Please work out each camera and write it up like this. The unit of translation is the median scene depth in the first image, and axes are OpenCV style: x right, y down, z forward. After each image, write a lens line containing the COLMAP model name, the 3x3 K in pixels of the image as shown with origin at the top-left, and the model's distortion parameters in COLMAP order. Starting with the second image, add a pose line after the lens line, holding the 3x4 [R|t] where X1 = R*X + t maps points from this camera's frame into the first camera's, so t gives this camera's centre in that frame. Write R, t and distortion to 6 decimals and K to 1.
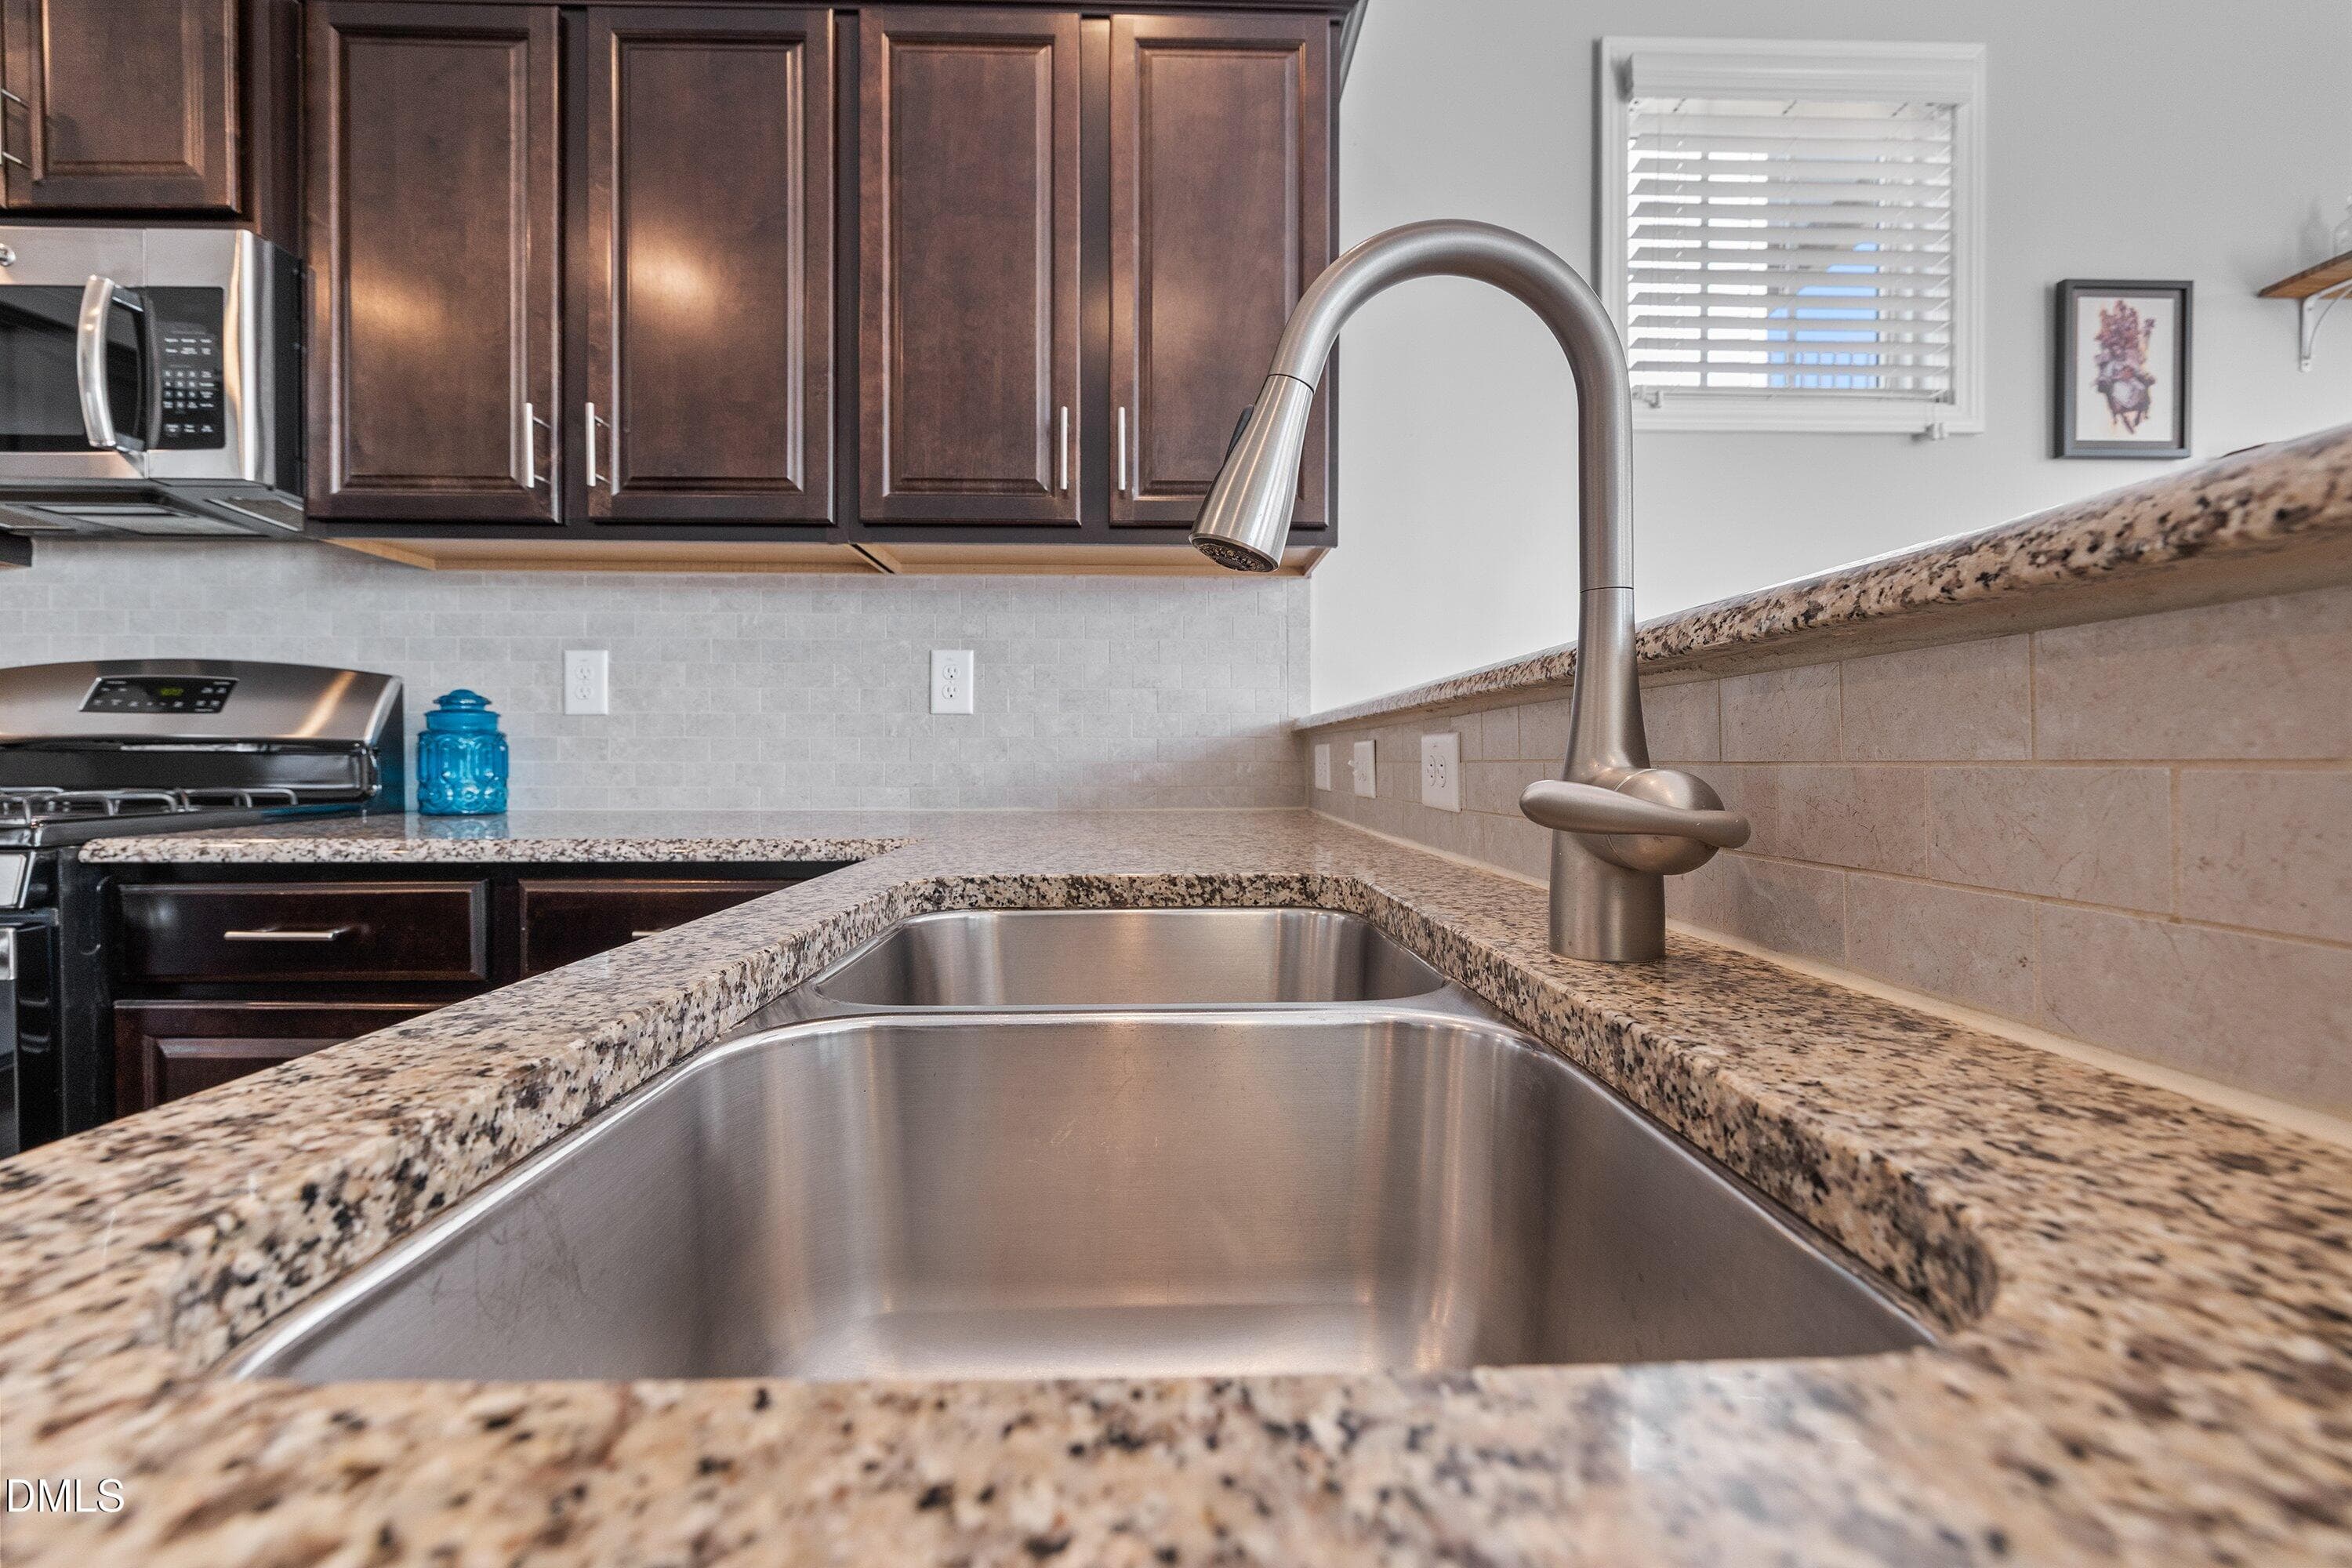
lens RADIAL K [[997.0, 0, 1219.9], [0, 997.0, 762.1], [0, 0, 1]] dist [-0.000909, -0.000554]
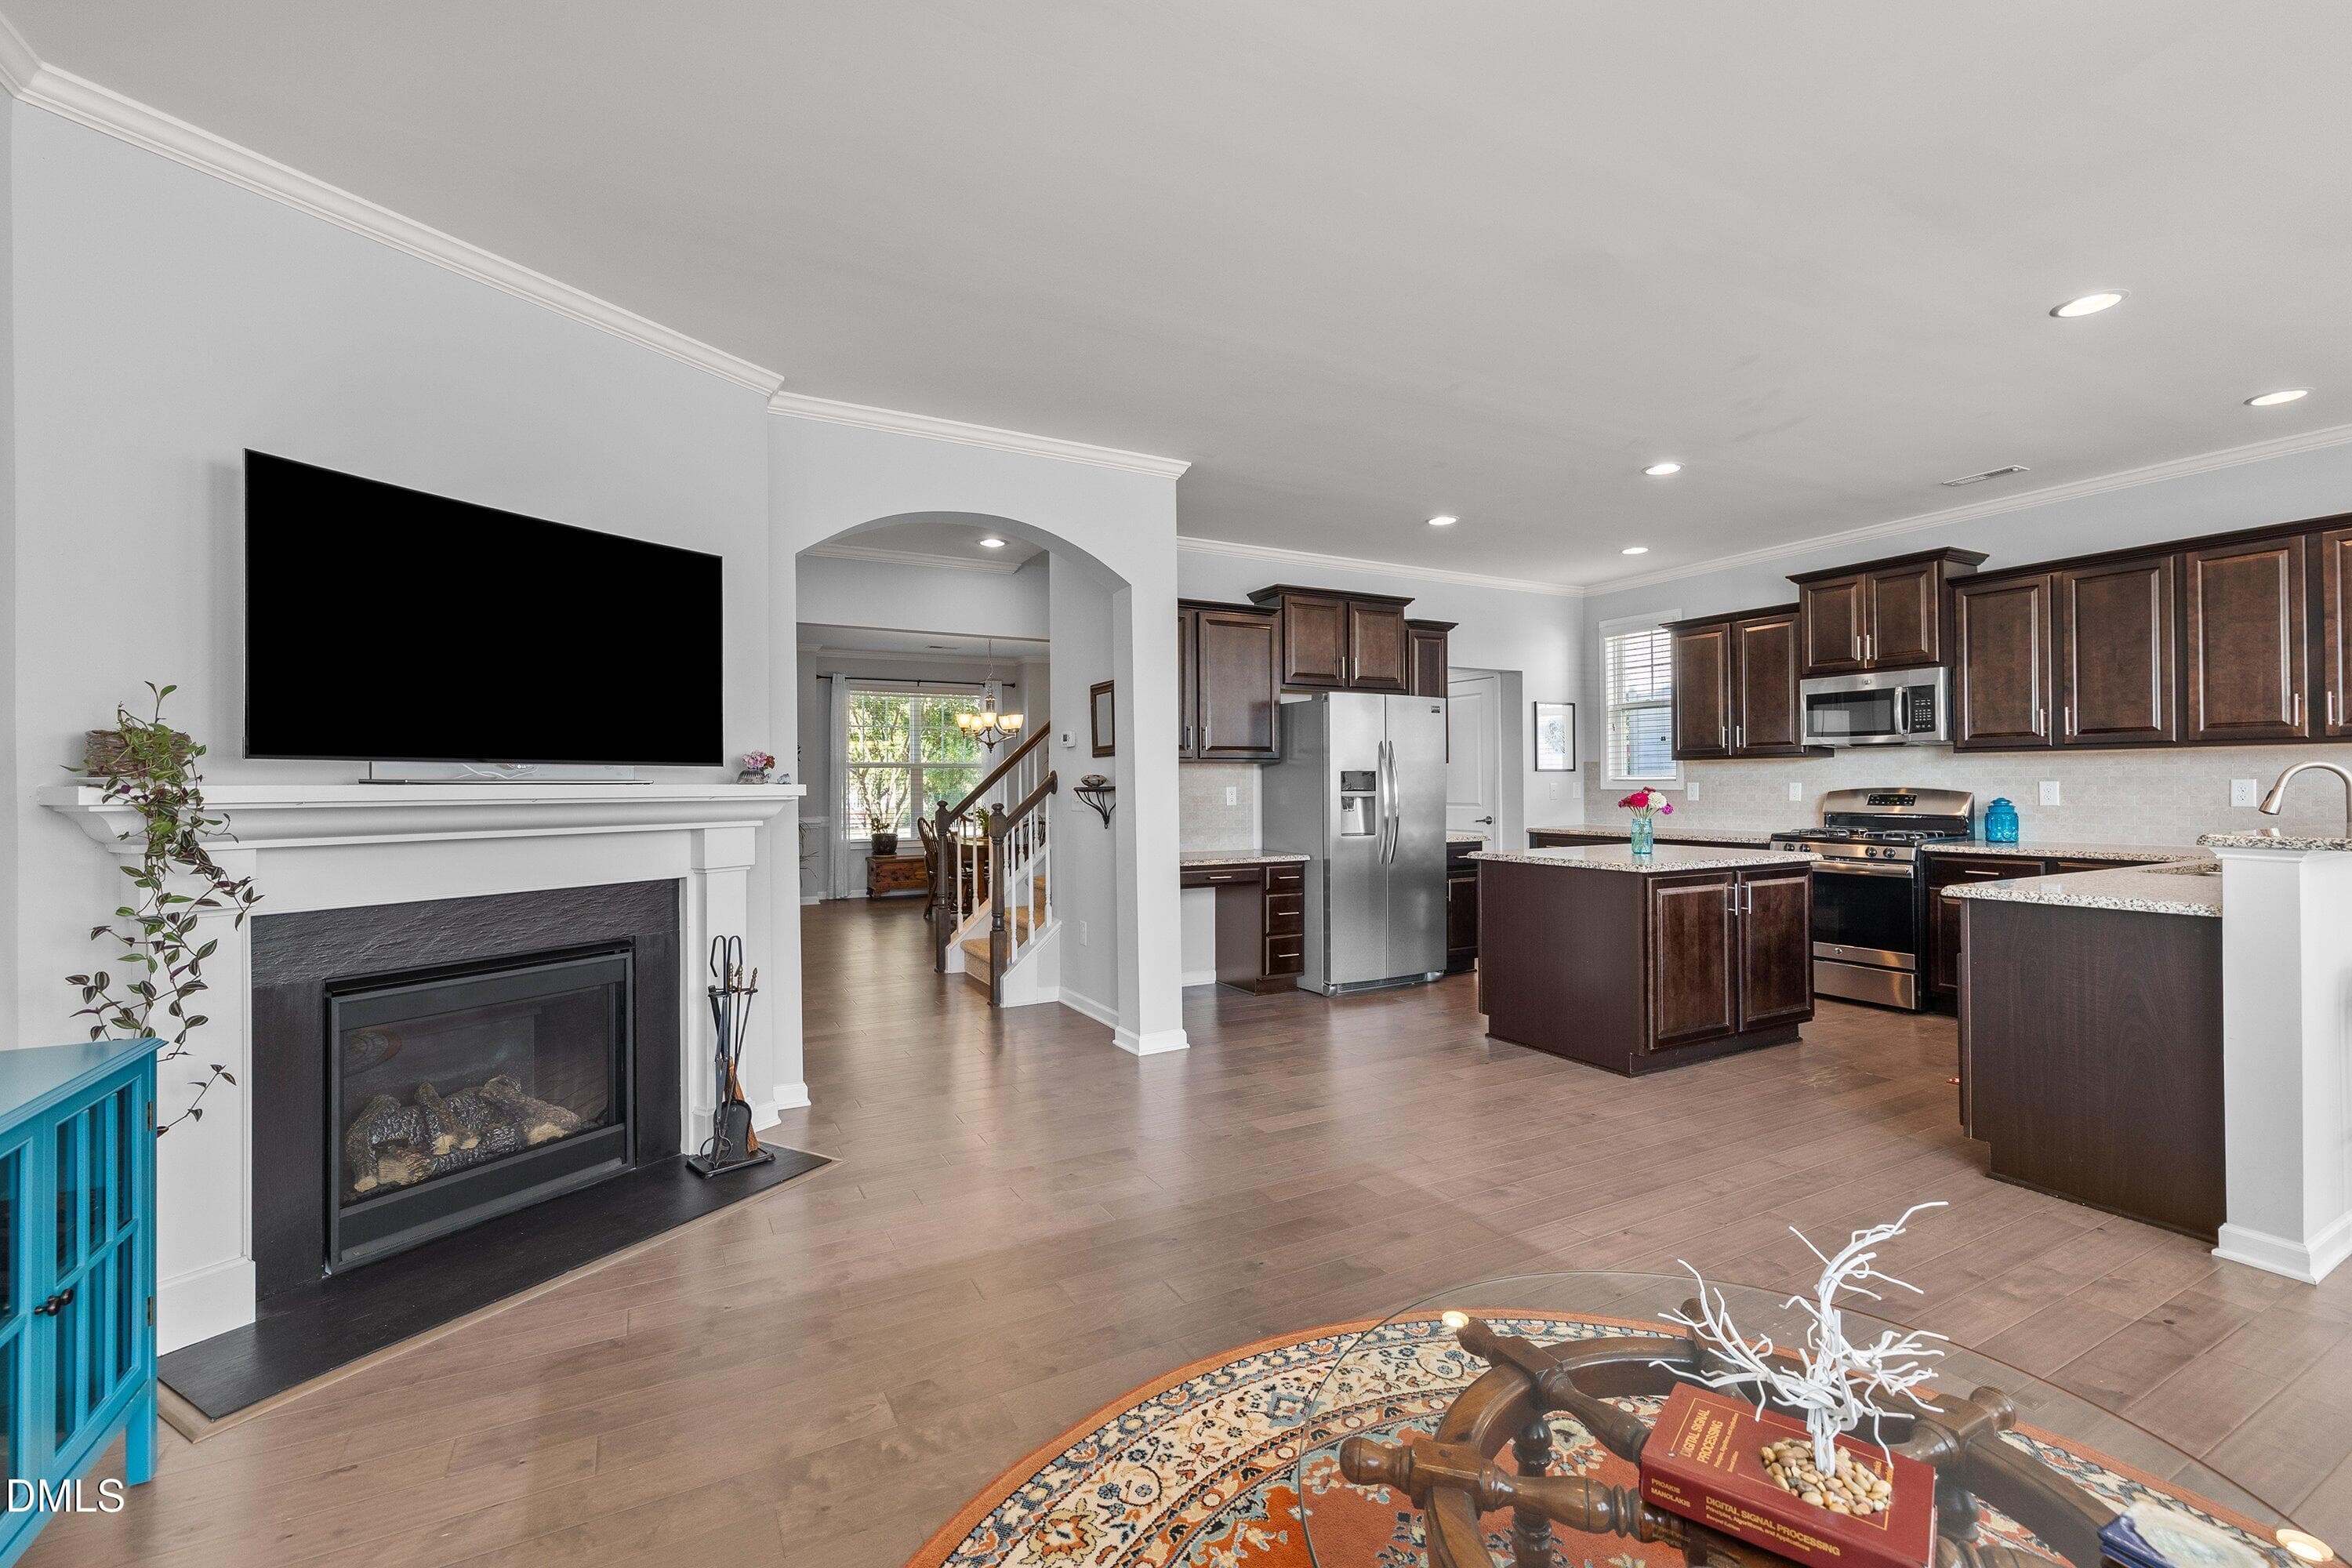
lens RADIAL K [[997.0, 0, 1161.8], [0, 997.0, 783.5], [0, 0, 1]] dist [-0.000909, -0.000554]
pose [[0.426906, -0.010754, -0.904232, 0.757182], [0.012435, 0.999905, -0.006021, -0.119640], [0.904210, -0.008674, 0.426999, -2.279026]]
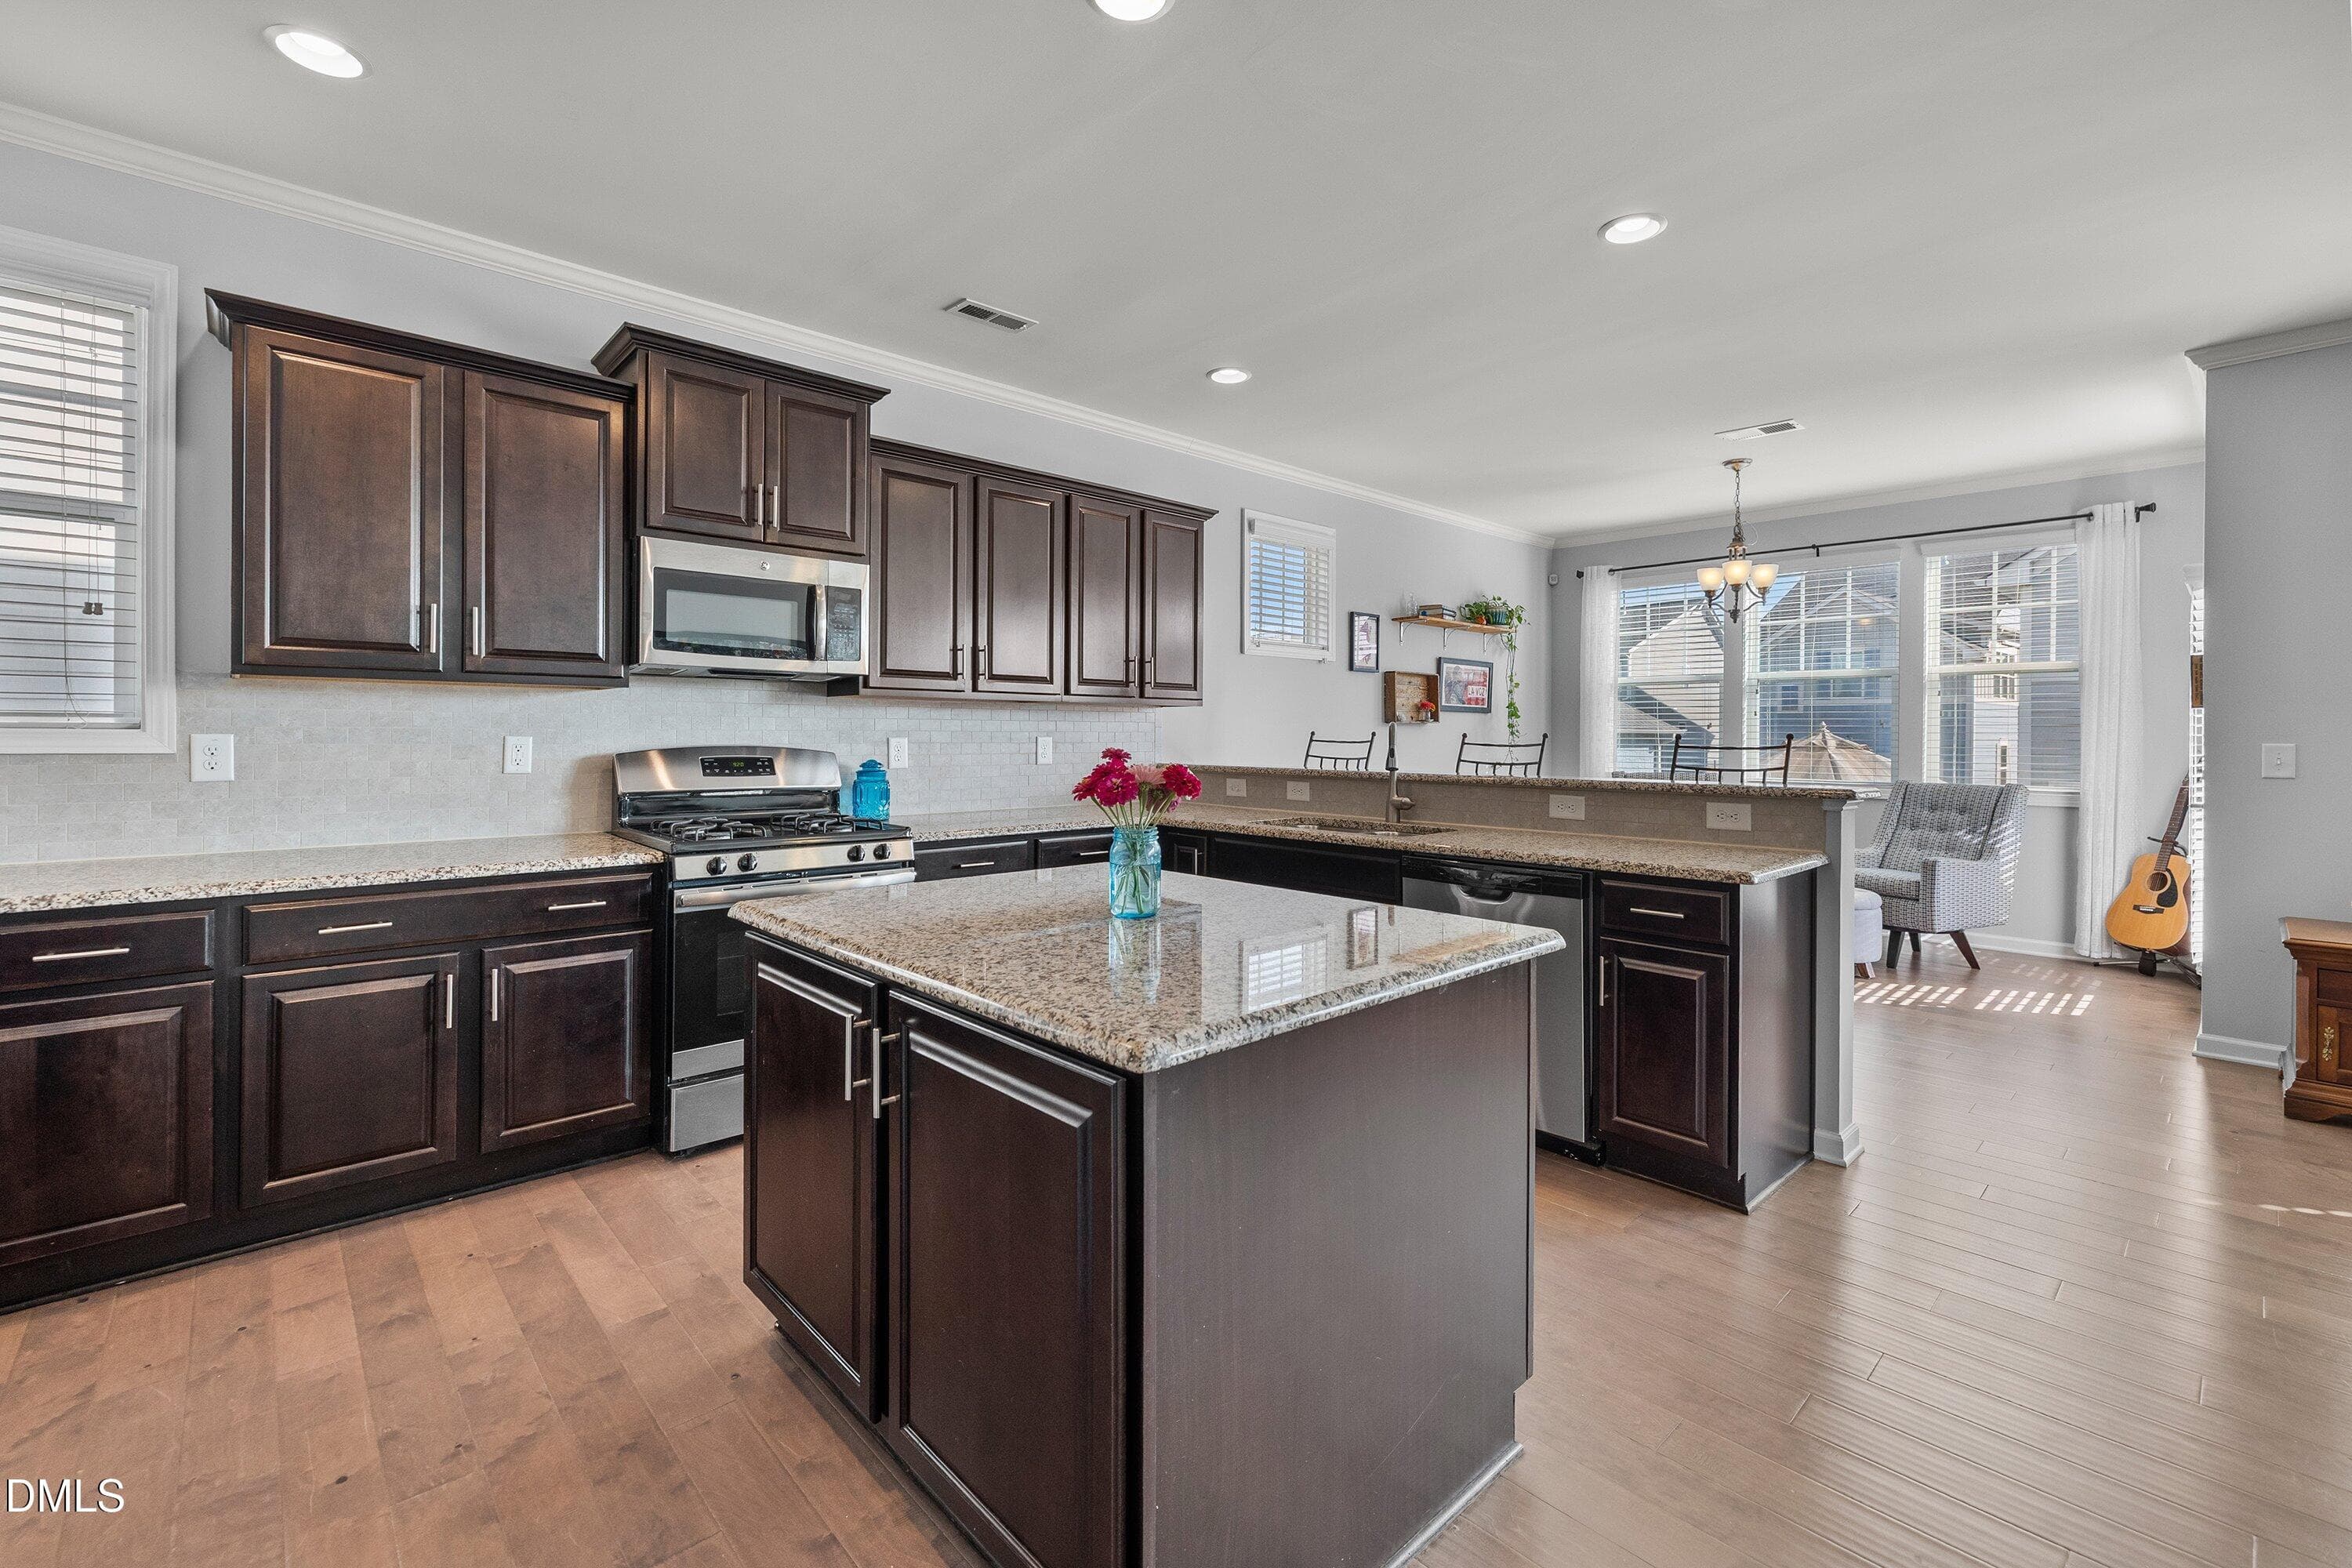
lens RADIAL K [[997.0, 0, 1186.1], [0, 997.0, 746.7], [0, 0, 1]] dist [-0.000909, -0.000554]
pose [[0.749017, -0.006094, 0.662523, -1.563645], [-0.004579, 0.999886, 0.014375, -0.126528], [-0.662535, -0.013801, 0.748904, -0.943817]]
